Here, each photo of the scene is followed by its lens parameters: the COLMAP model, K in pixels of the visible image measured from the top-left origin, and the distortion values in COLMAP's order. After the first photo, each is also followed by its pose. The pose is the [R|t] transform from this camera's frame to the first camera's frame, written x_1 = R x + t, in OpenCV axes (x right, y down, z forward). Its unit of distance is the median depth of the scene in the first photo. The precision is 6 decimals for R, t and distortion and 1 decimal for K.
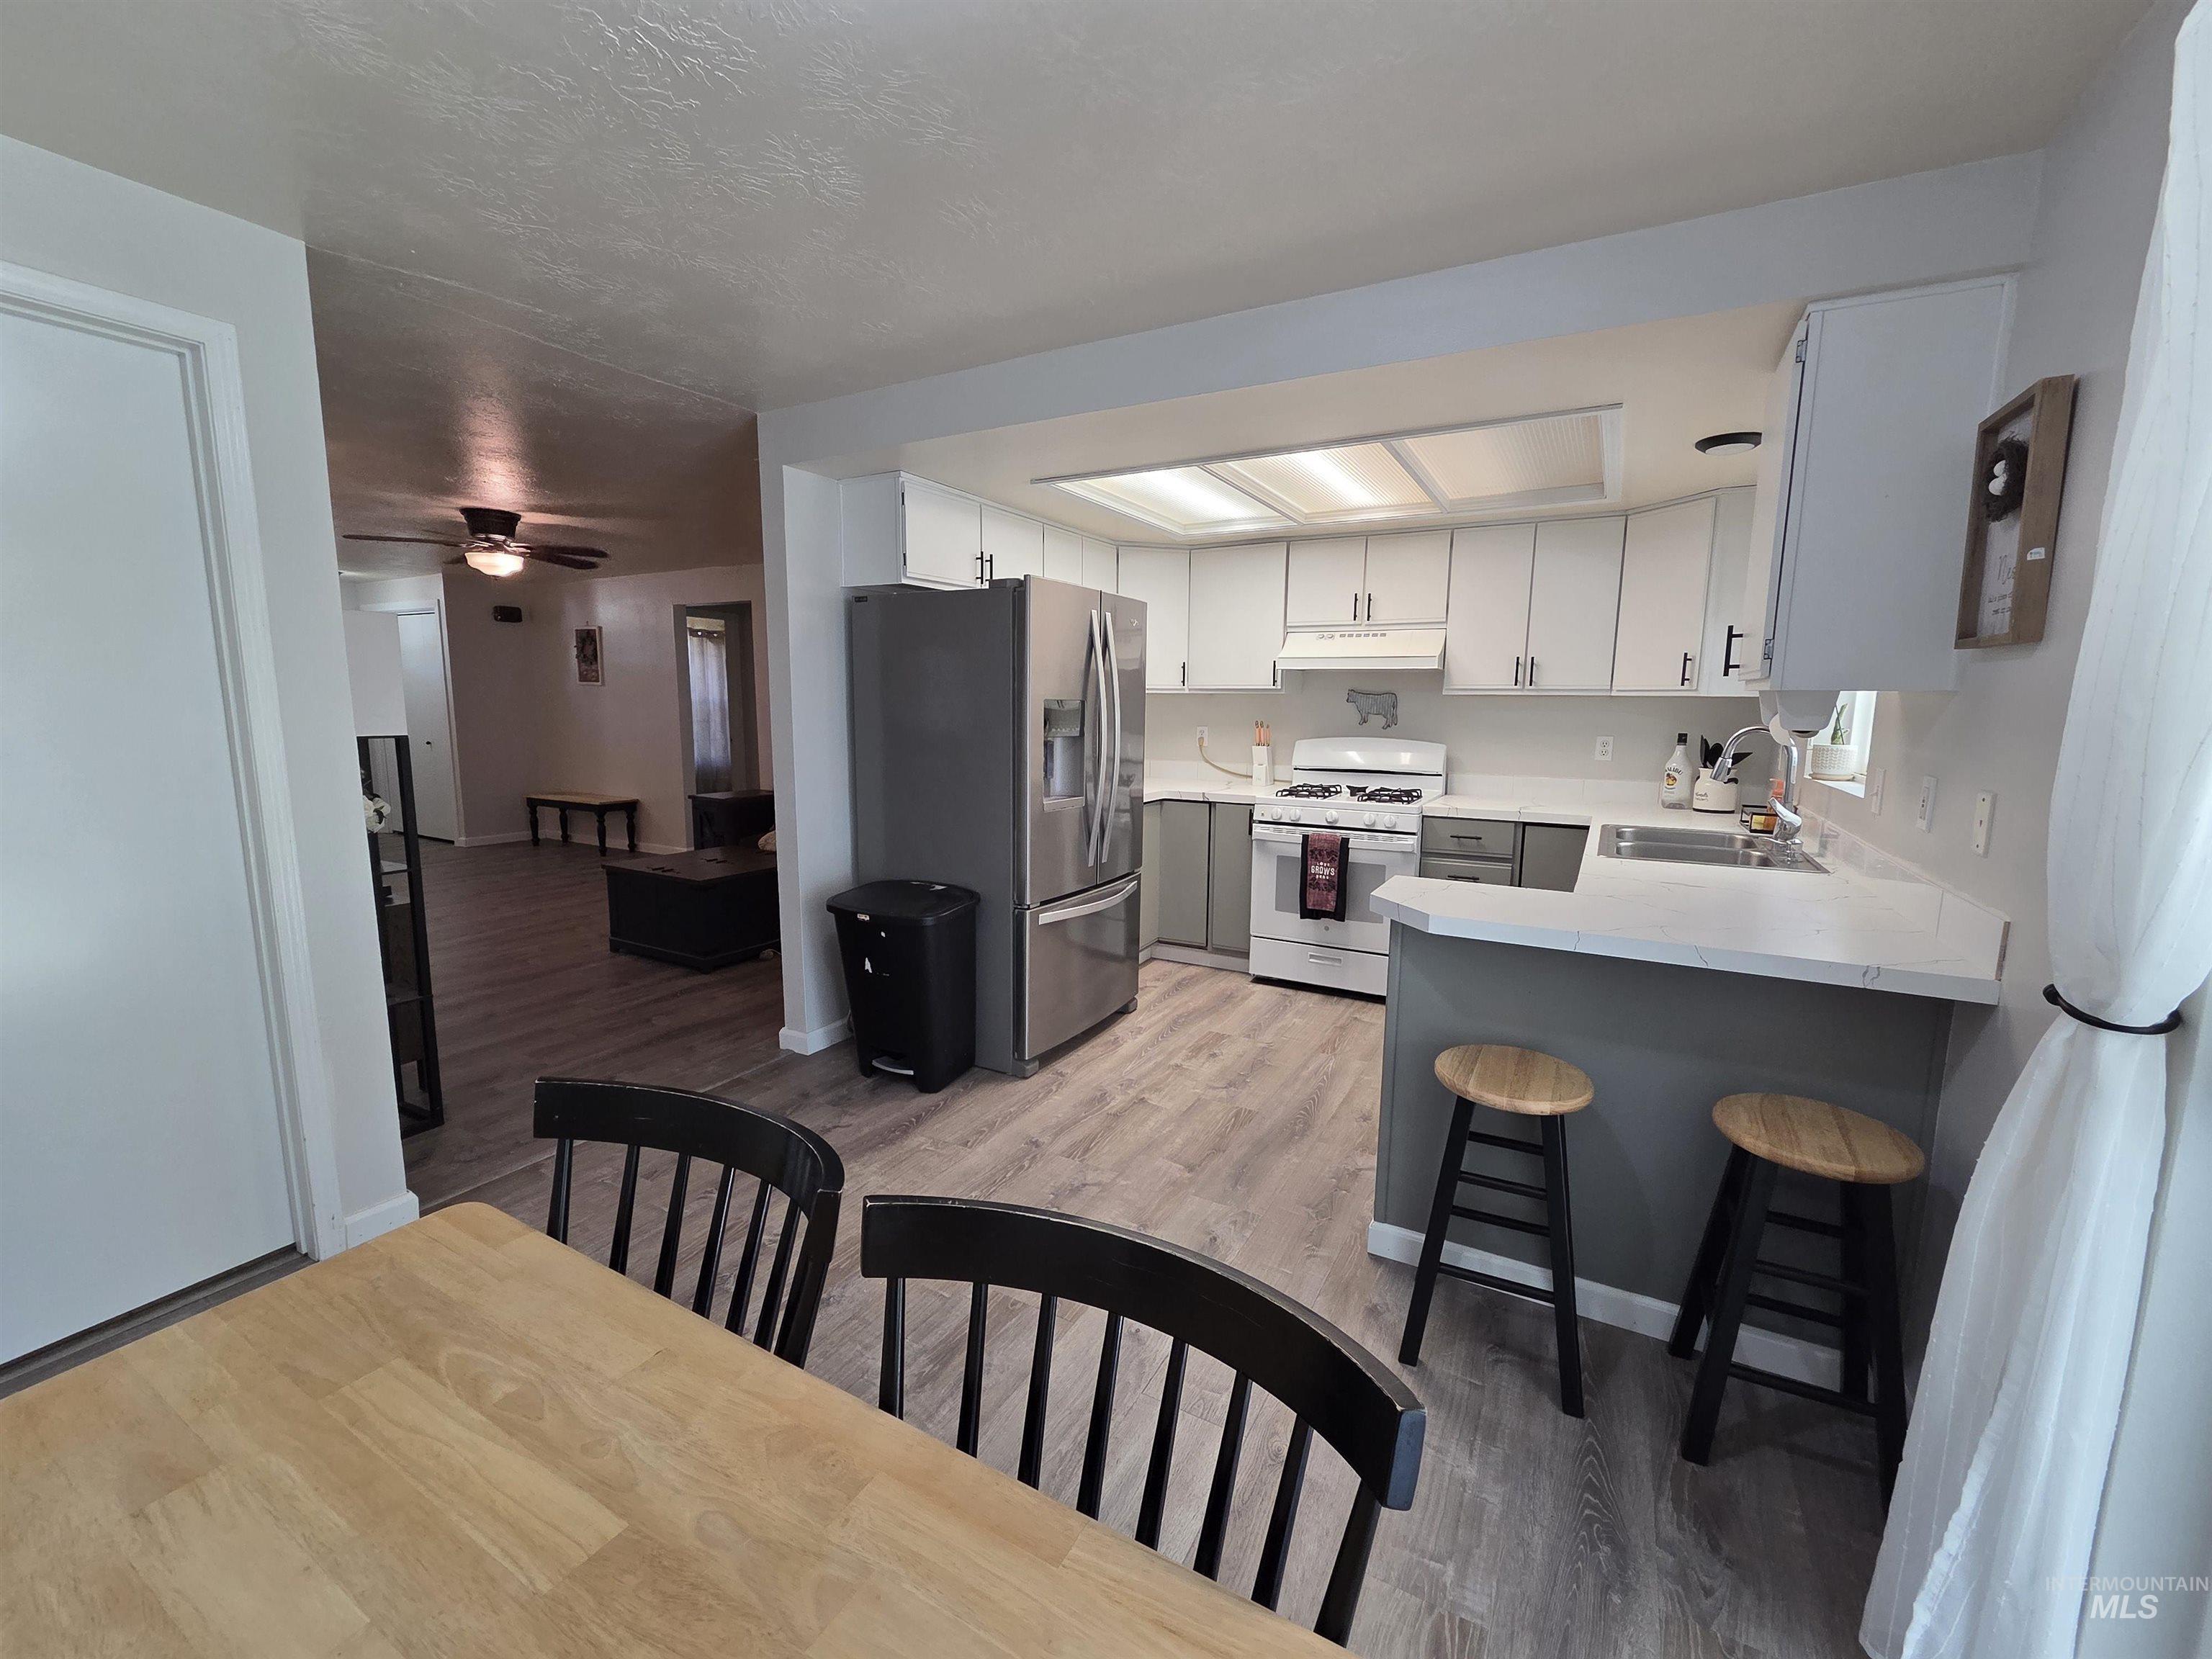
lens RADIAL K [[898.7, 0, 1110.3], [0, 898.7, 831.0], [0, 0, 1]] dist [-0.000674, 0.000006]
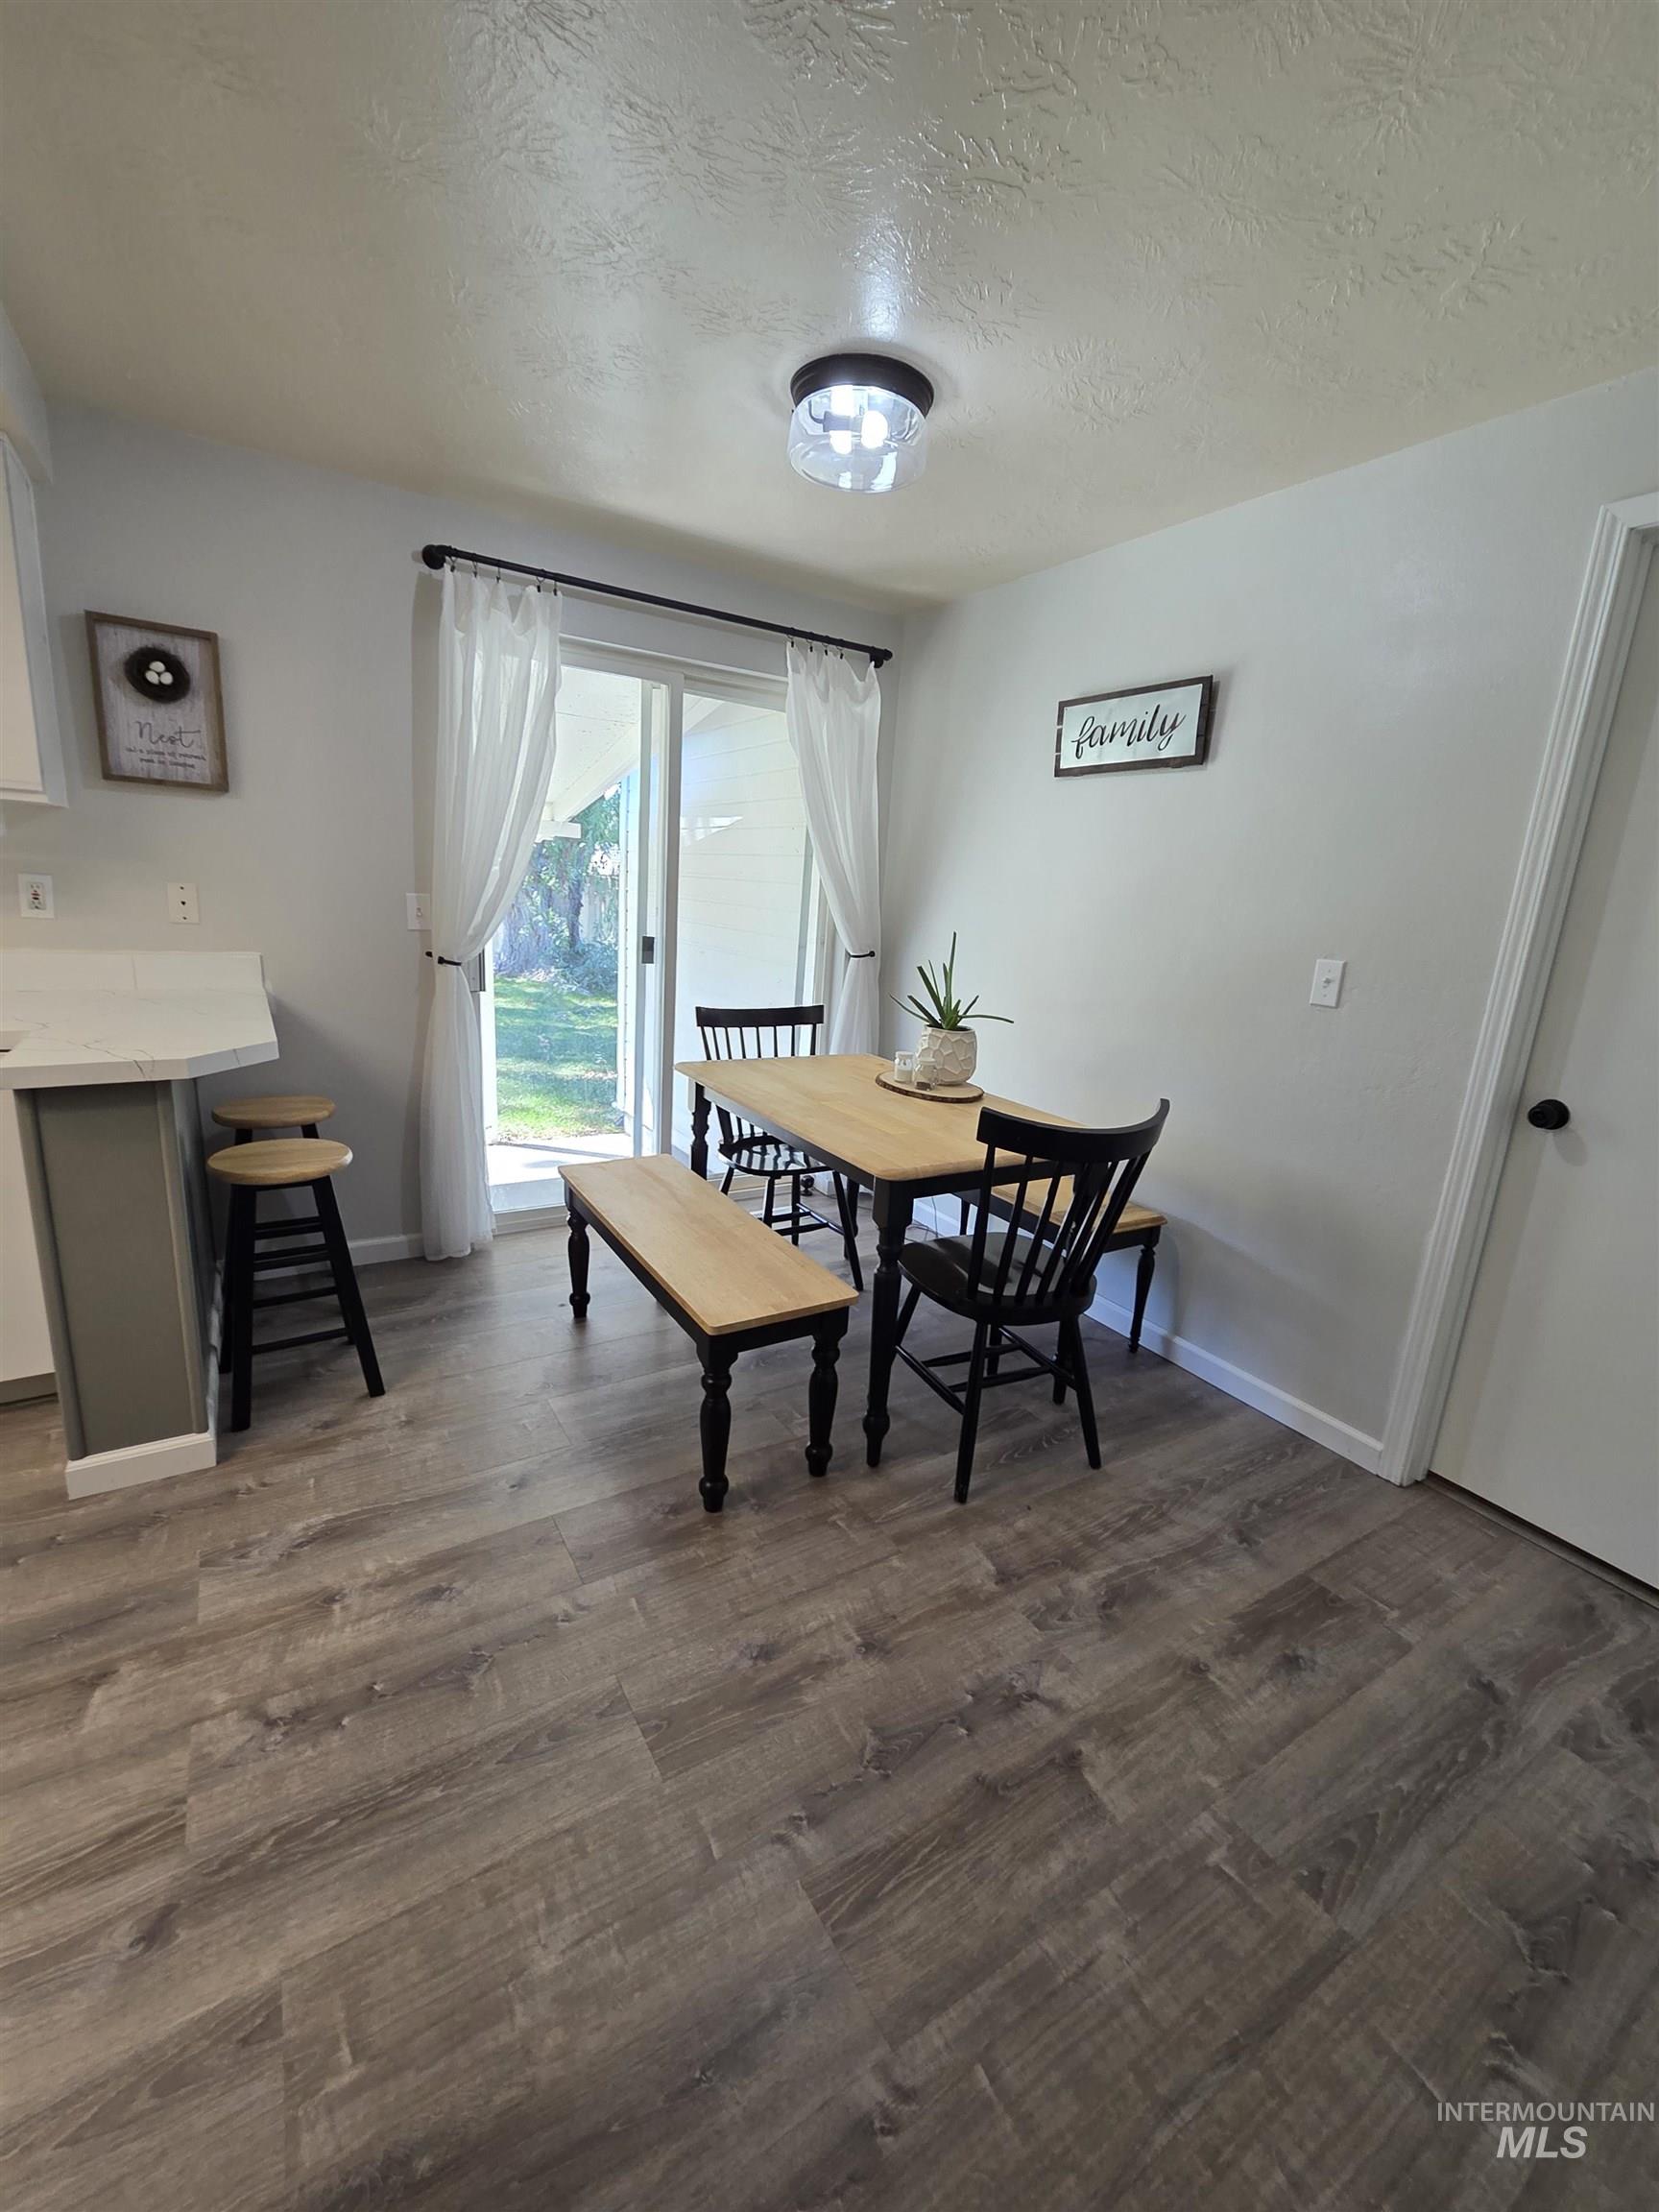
lens RADIAL K [[899.8, 0, 817.2], [0, 899.8, 1099.7], [0, 0, 1]] dist [0.001197, -0.008822]
pose [[-0.866098, -0.178636, 0.466866, -0.315492], [-0.001576, 0.934937, 0.354810, -0.098575], [-0.499872, 0.306564, -0.810029, 0.725294]]
